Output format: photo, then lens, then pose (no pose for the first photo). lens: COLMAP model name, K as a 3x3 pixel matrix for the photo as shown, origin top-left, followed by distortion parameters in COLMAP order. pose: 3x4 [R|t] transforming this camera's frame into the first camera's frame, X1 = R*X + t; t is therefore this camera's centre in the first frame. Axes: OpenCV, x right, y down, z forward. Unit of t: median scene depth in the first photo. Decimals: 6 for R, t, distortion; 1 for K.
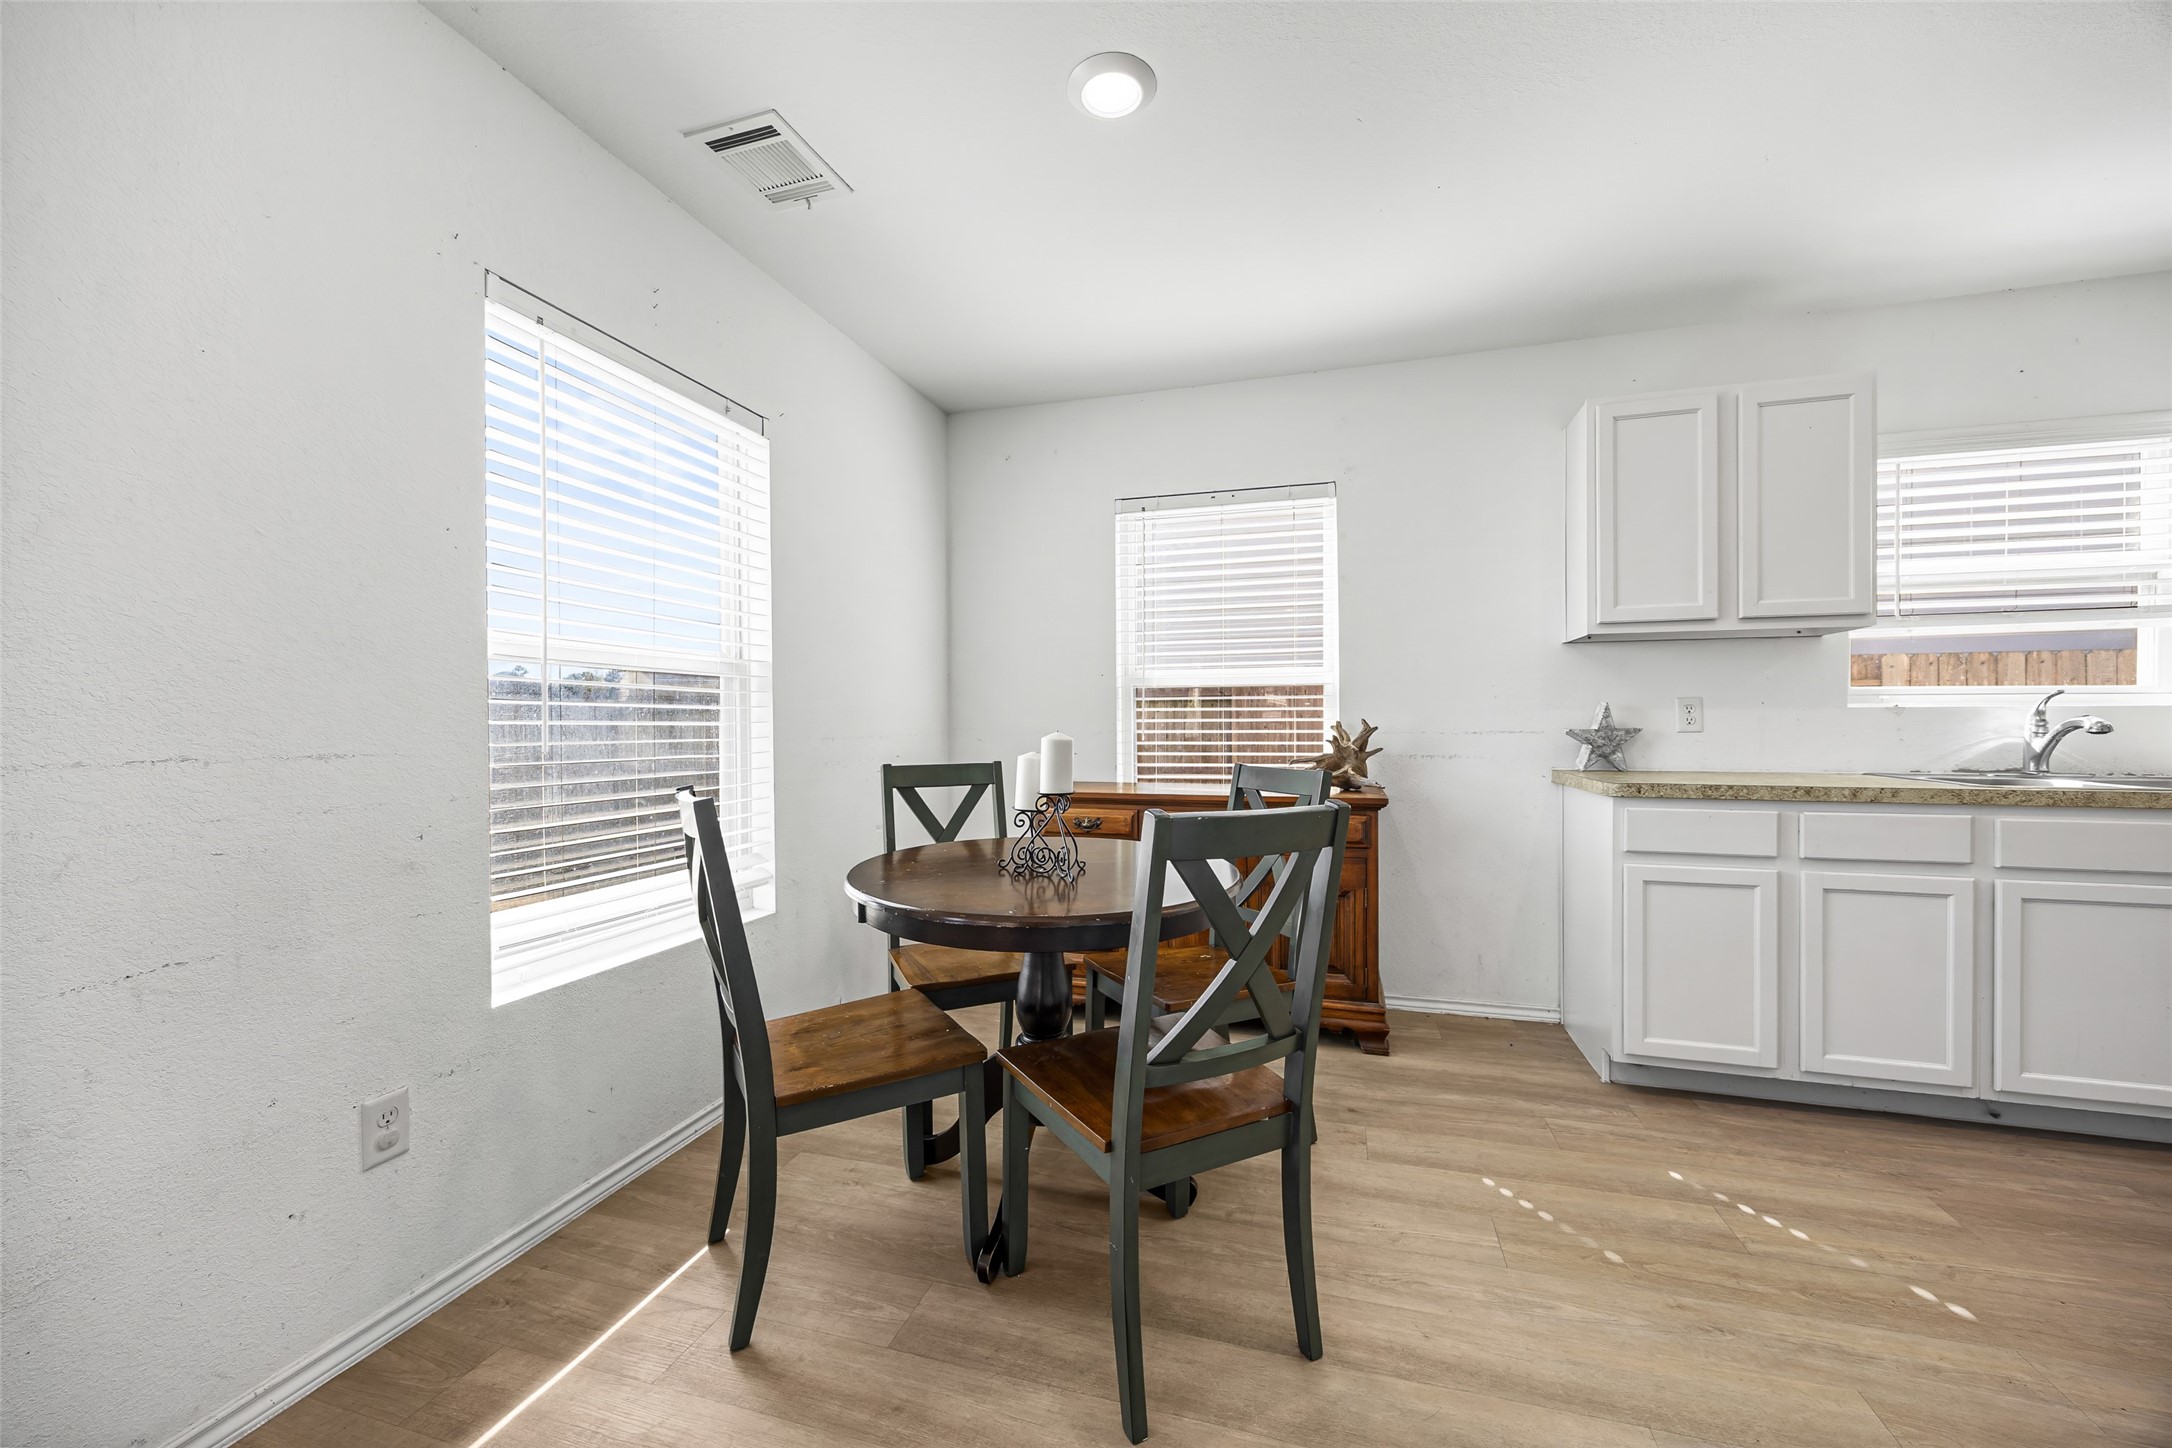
lens RADIAL K [[843.1, 0, 1086.0], [0, 843.1, 724.0], [0, 0, 1]] dist [-0.000109, 0.000151]
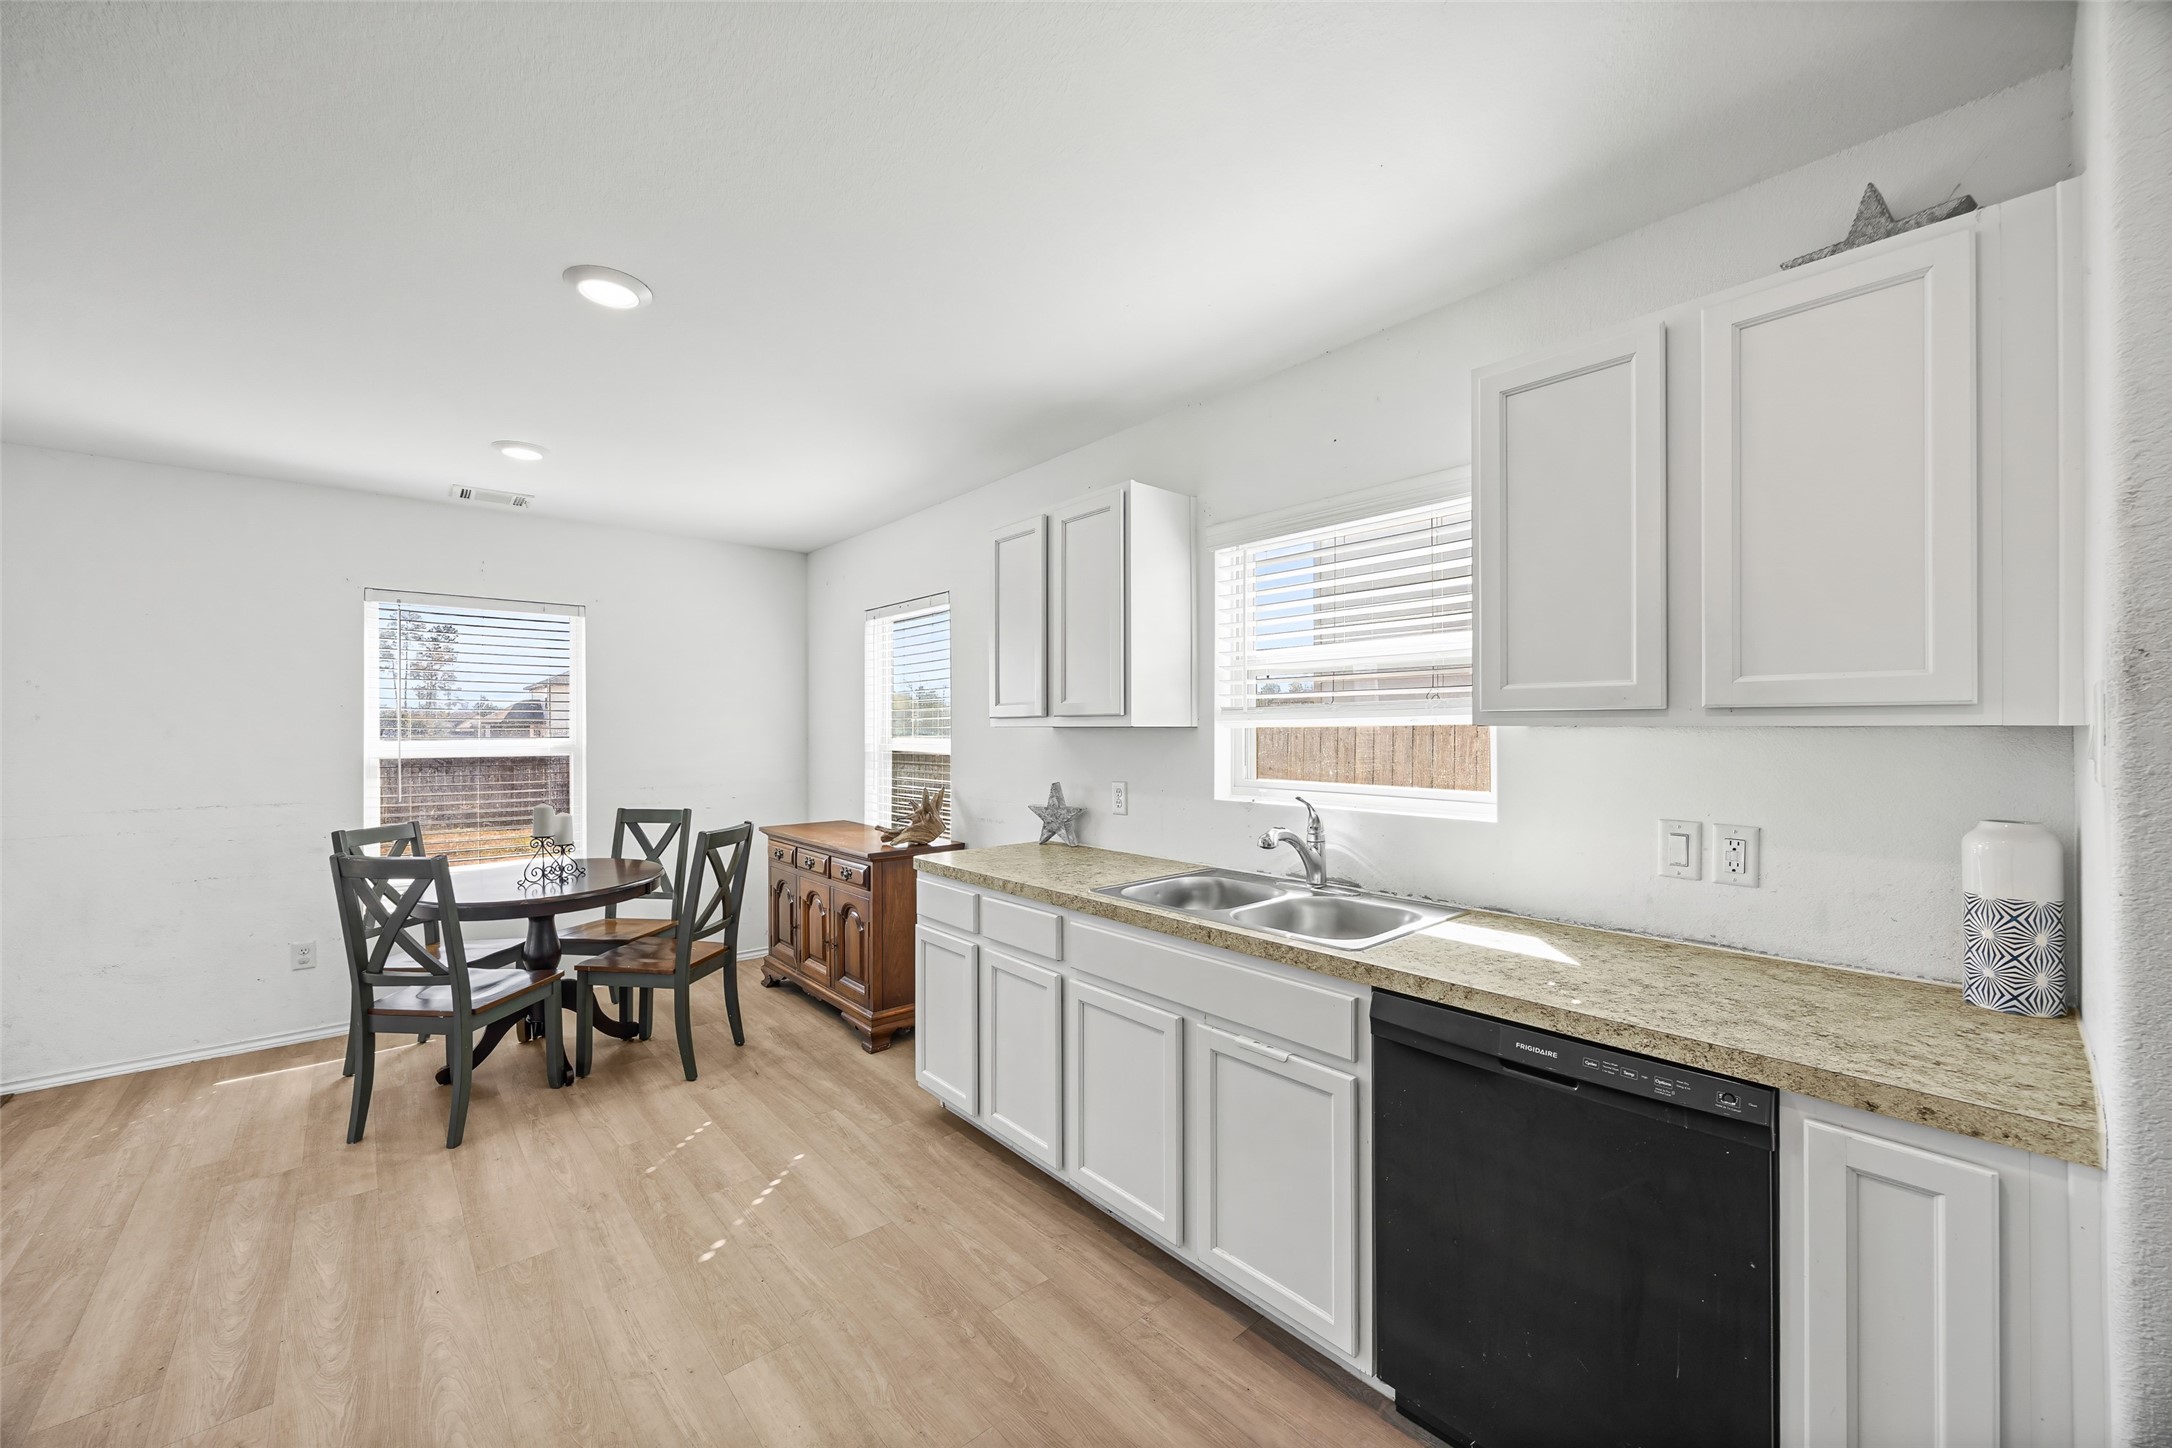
lens RADIAL K [[843.1, 0, 1086.0], [0, 843.1, 724.0], [0, 0, 1]] dist [-0.000109, 0.000151]
pose [[0.840939, -0.000730, -0.541129, 1.622451], [-0.004376, 0.999957, -0.008149, -0.122615], [0.541112, 0.009220, 0.840900, 0.112030]]
